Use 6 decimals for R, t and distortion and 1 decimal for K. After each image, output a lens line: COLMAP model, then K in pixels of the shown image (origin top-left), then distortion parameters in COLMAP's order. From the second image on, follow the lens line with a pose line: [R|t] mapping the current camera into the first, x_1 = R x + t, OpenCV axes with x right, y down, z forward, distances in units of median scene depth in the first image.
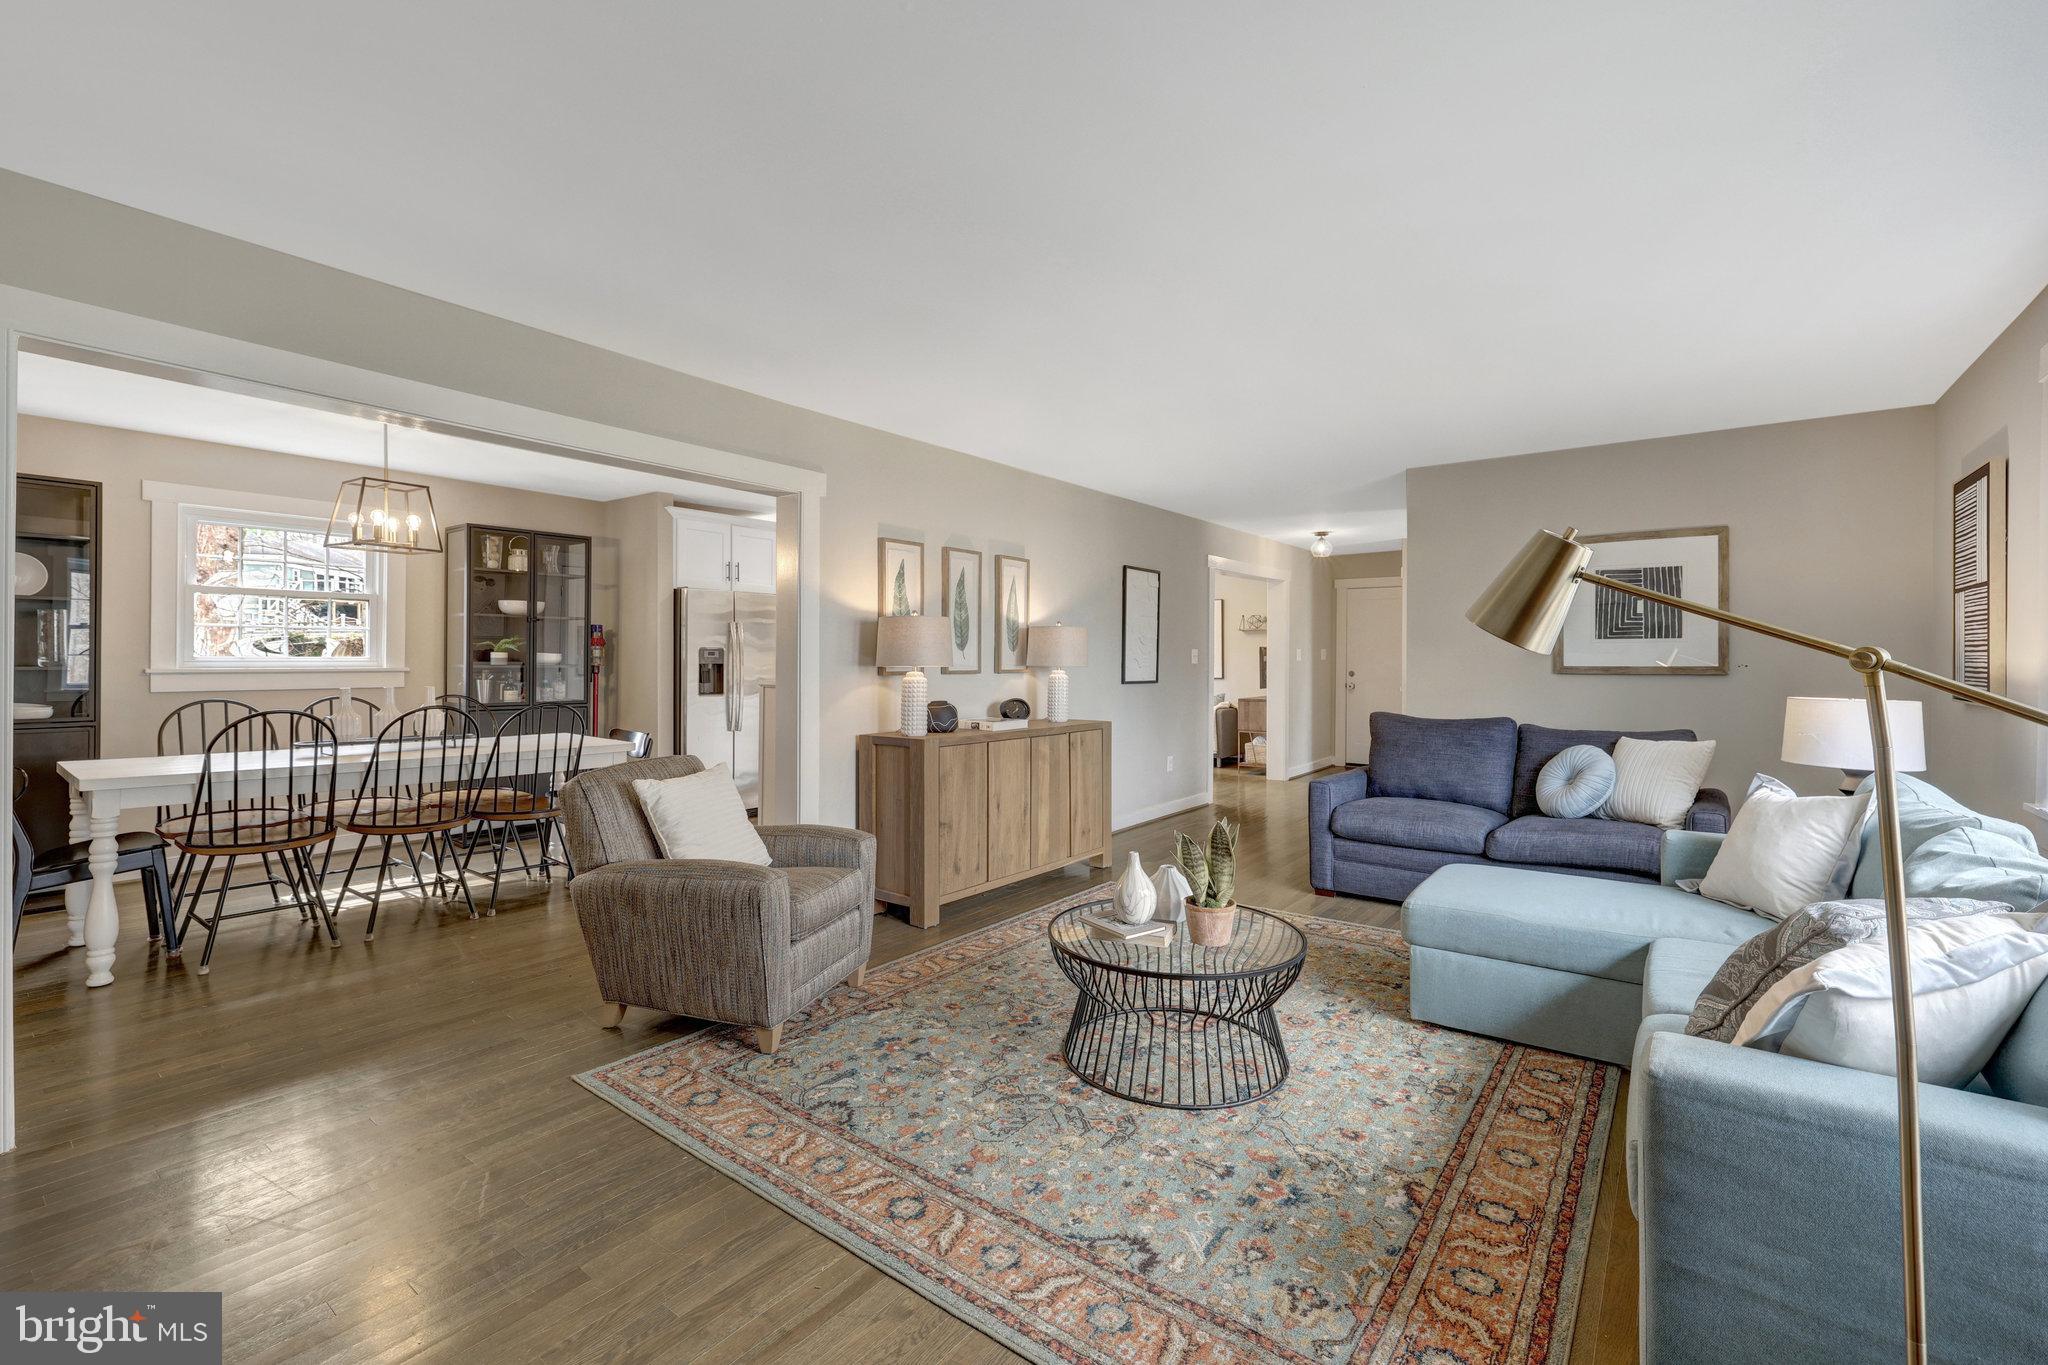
lens RADIAL K [[878.5, 0, 1016.7], [0, 878.5, 672.7], [0, 0, 1]] dist [-0.000066, 0.000252]
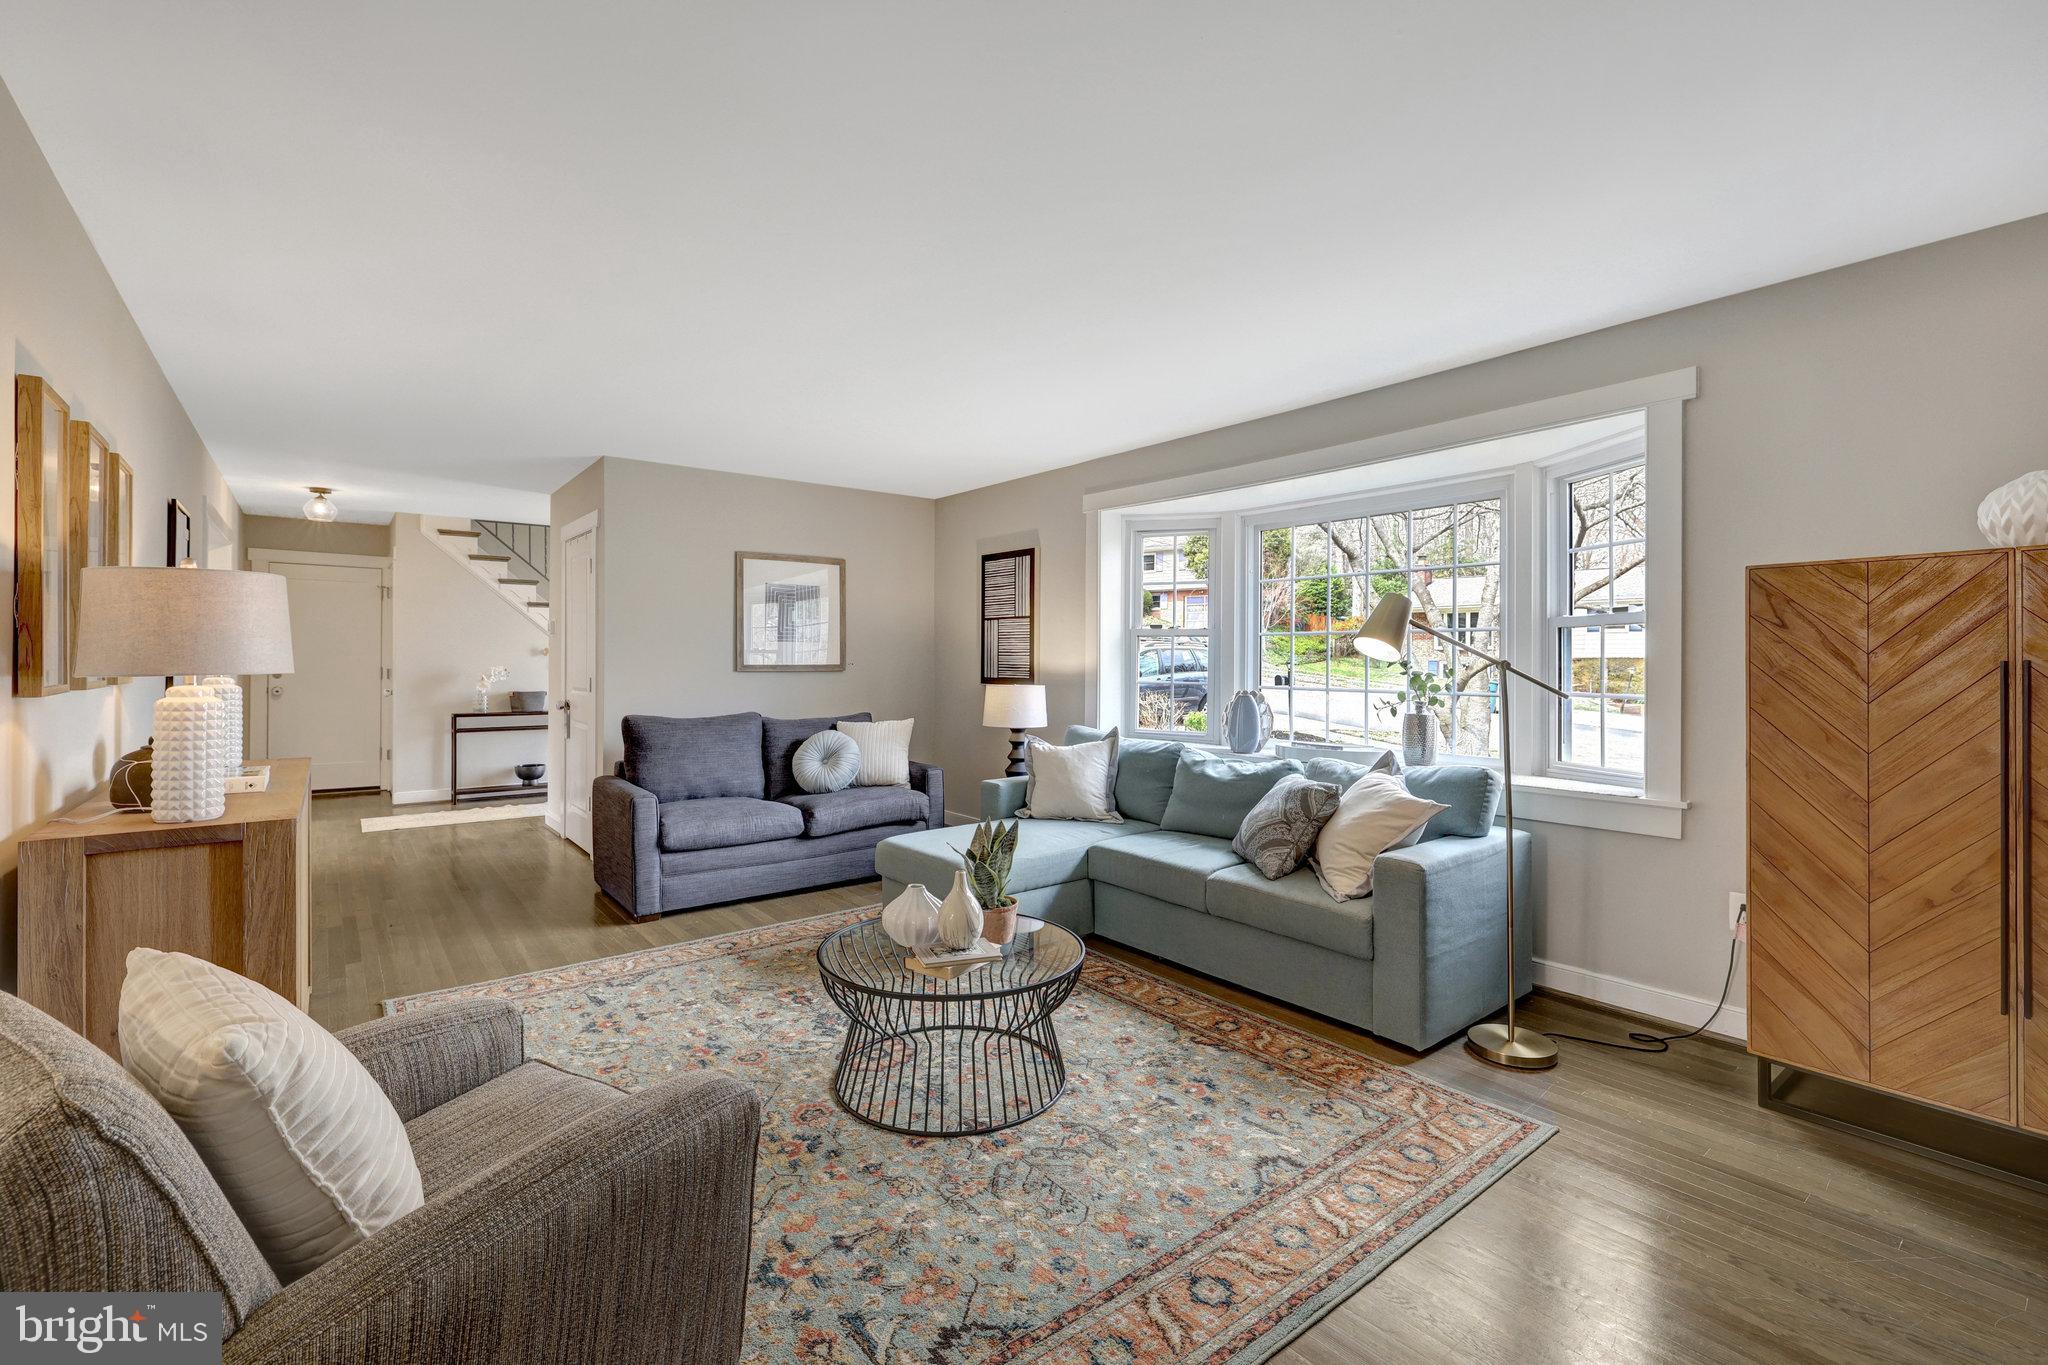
lens RADIAL K [[878.5, 0, 1028.3], [0, 878.5, 665.7], [0, 0, 1]] dist [-0.000066, 0.000252]
pose [[0.249446, -0.007289, 0.968361, -0.753024], [0.009031, 0.999946, 0.005200, -0.017059], [-0.968347, 0.007448, 0.249498, 0.704841]]
